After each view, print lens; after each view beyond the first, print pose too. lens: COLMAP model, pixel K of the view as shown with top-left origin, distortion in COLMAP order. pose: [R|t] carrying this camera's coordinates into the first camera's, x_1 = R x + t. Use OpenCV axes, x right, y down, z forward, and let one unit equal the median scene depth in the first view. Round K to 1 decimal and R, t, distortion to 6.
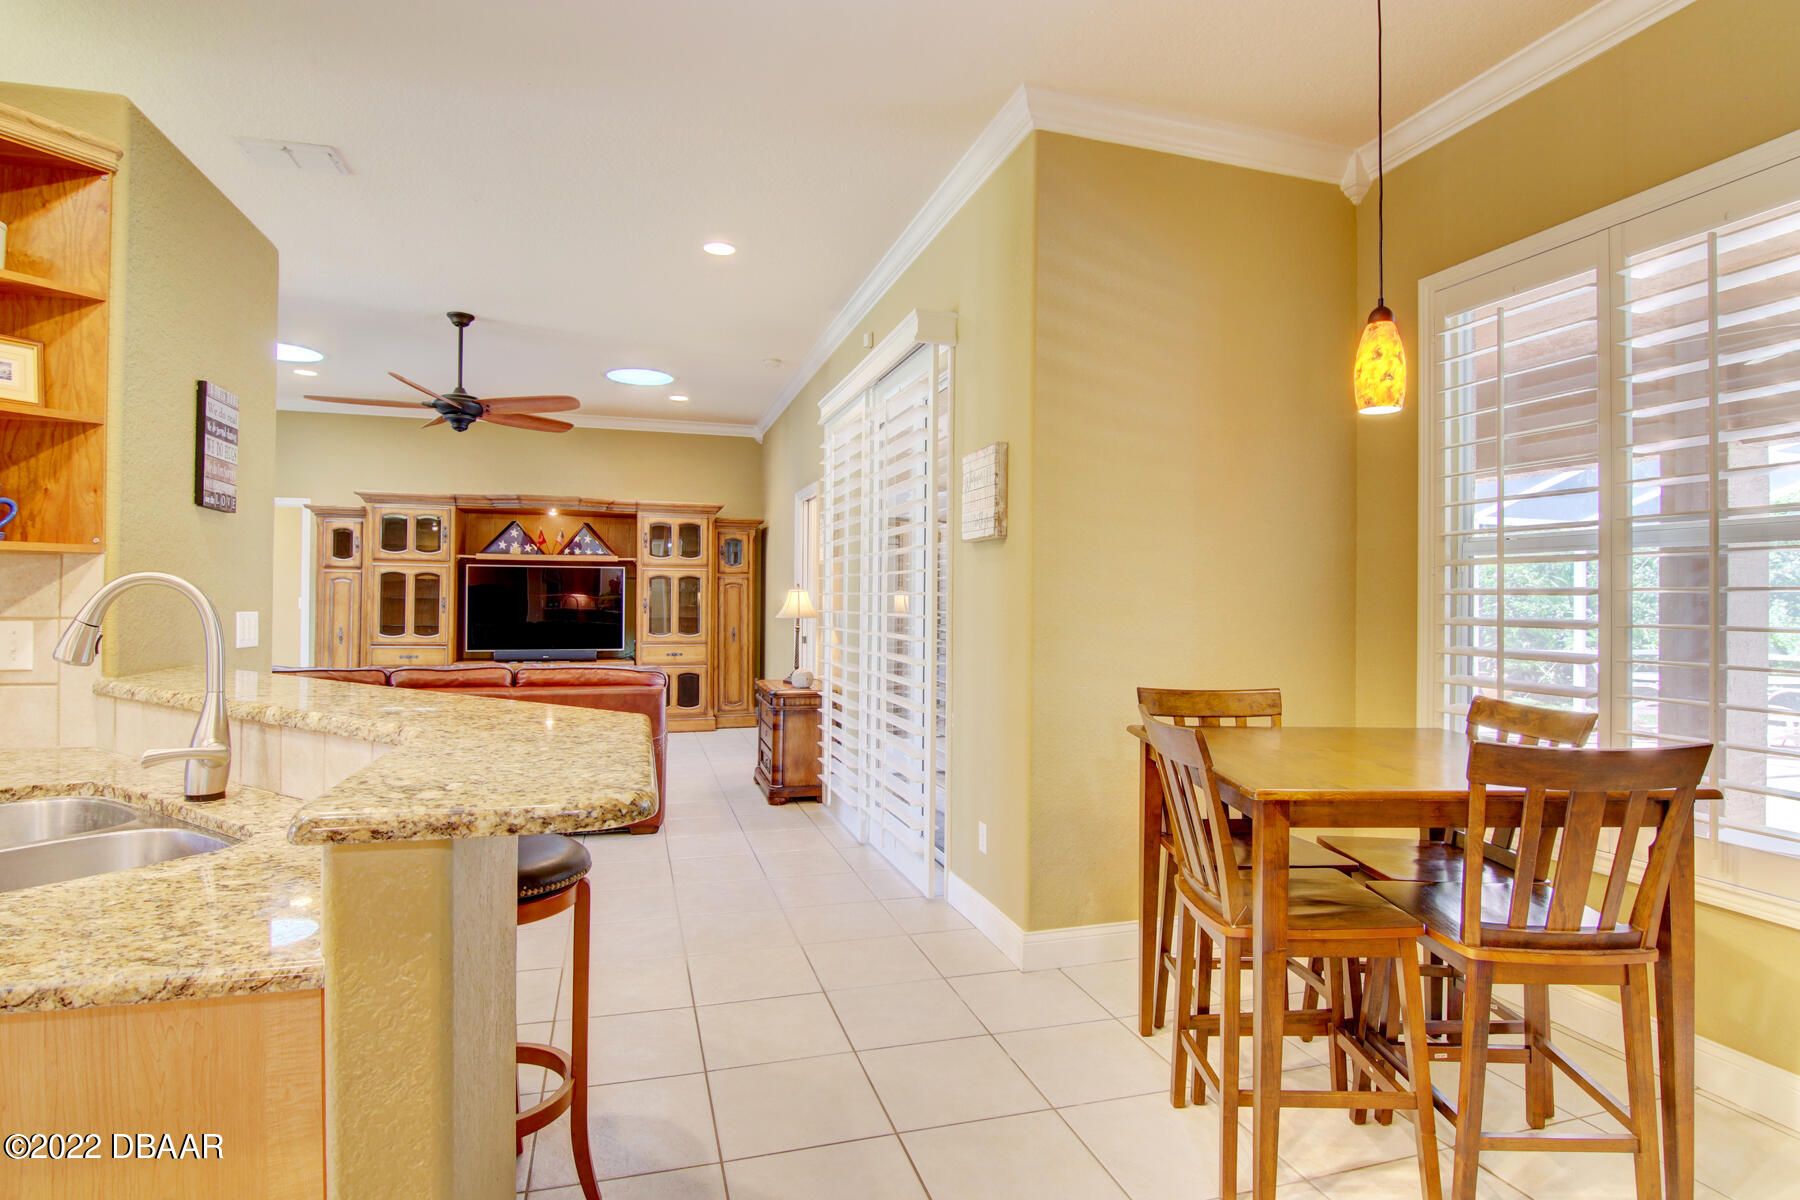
lens RADIAL K [[911.1, 0, 893.1], [0, 911.1, 592.4], [0, 0, 1]] dist [-0.007258, -0.010280]
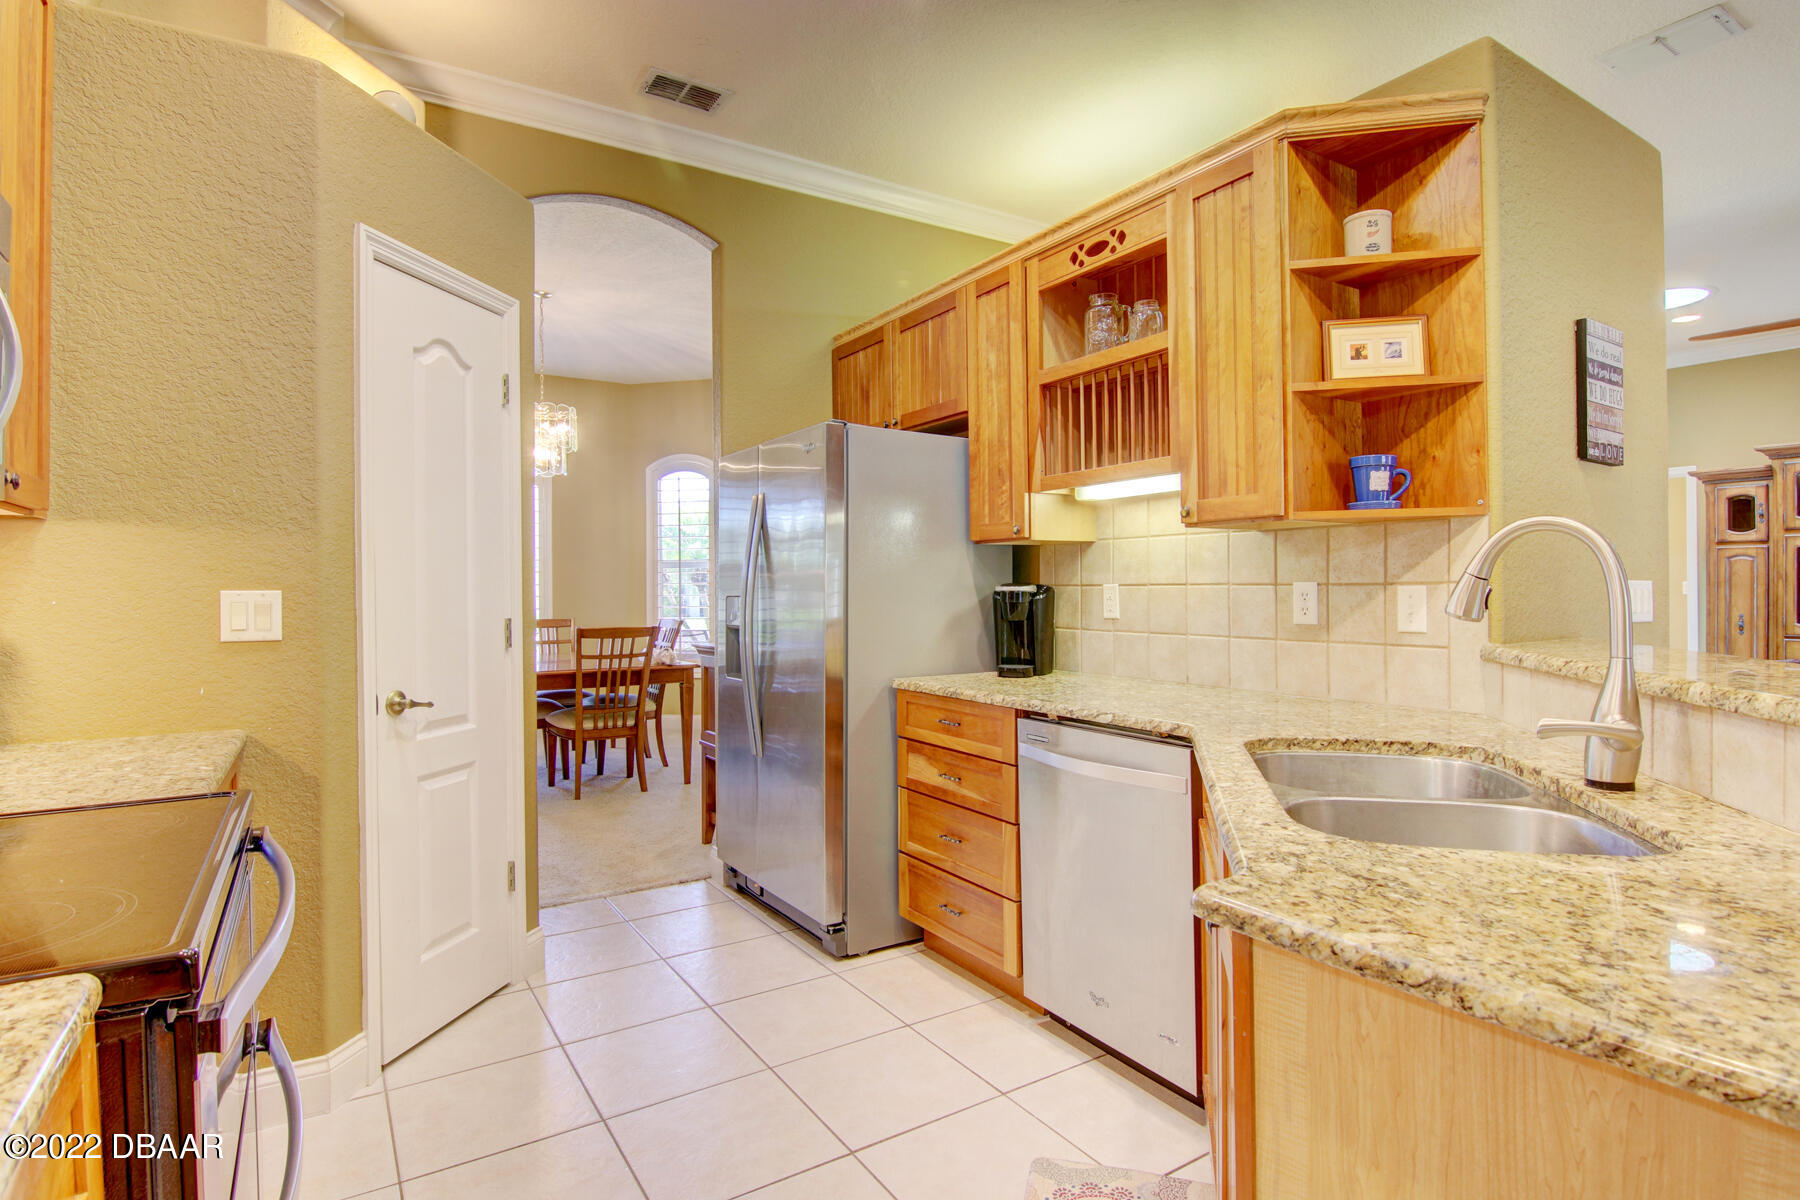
lens RADIAL K [[911.1, 0, 893.1], [0, 911.1, 592.4], [0, 0, 1]] dist [-0.007258, -0.010280]
pose [[0.272791, -0.010820, -0.962012, -0.116537], [0.017934, 0.999820, -0.006160, 0.035052], [0.961906, -0.015573, 0.272936, 0.119887]]
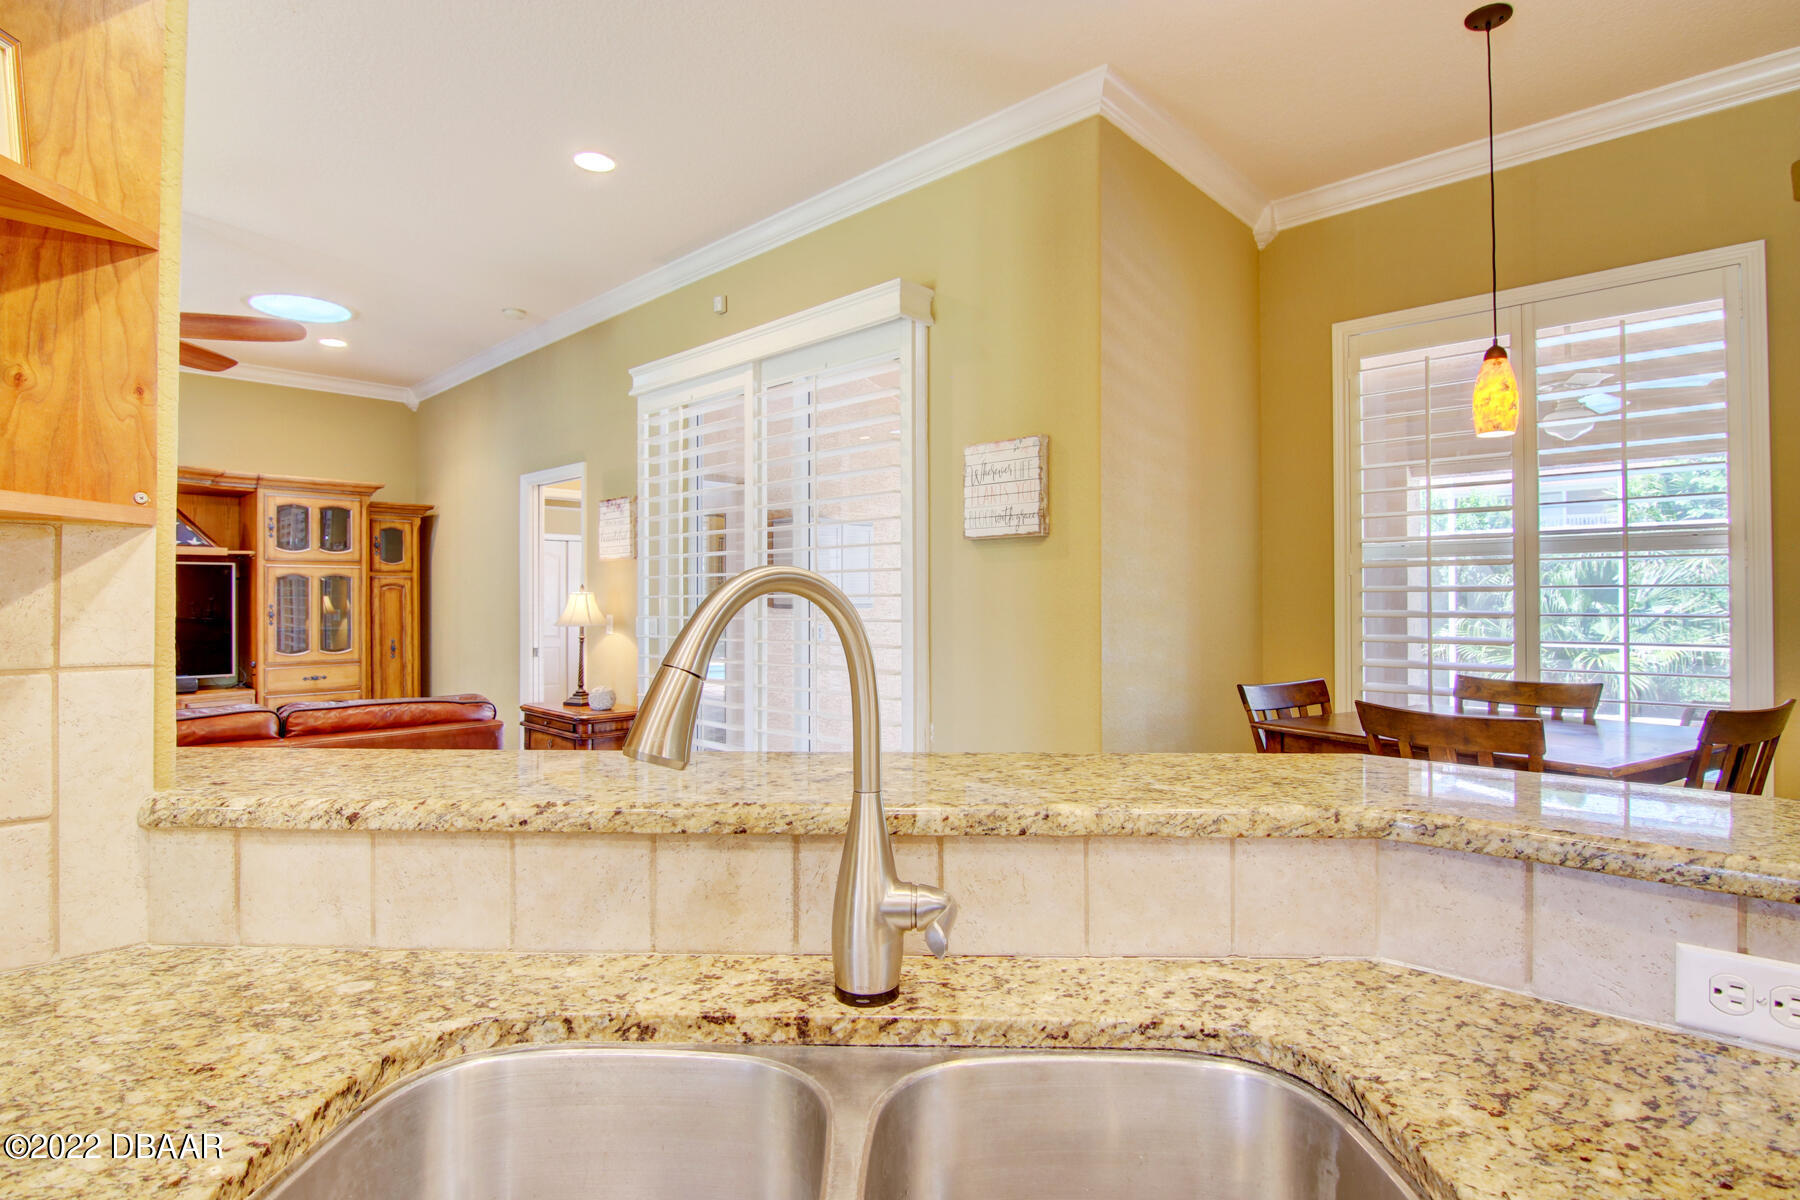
lens RADIAL K [[911.1, 0, 893.1], [0, 911.1, 592.4], [0, 0, 1]] dist [-0.007258, -0.010280]
pose [[0.869809, -0.007911, 0.493324, -0.784699], [0.007700, 0.999967, 0.002459, -0.007072], [-0.493328, 0.001660, 0.869842, 0.407282]]
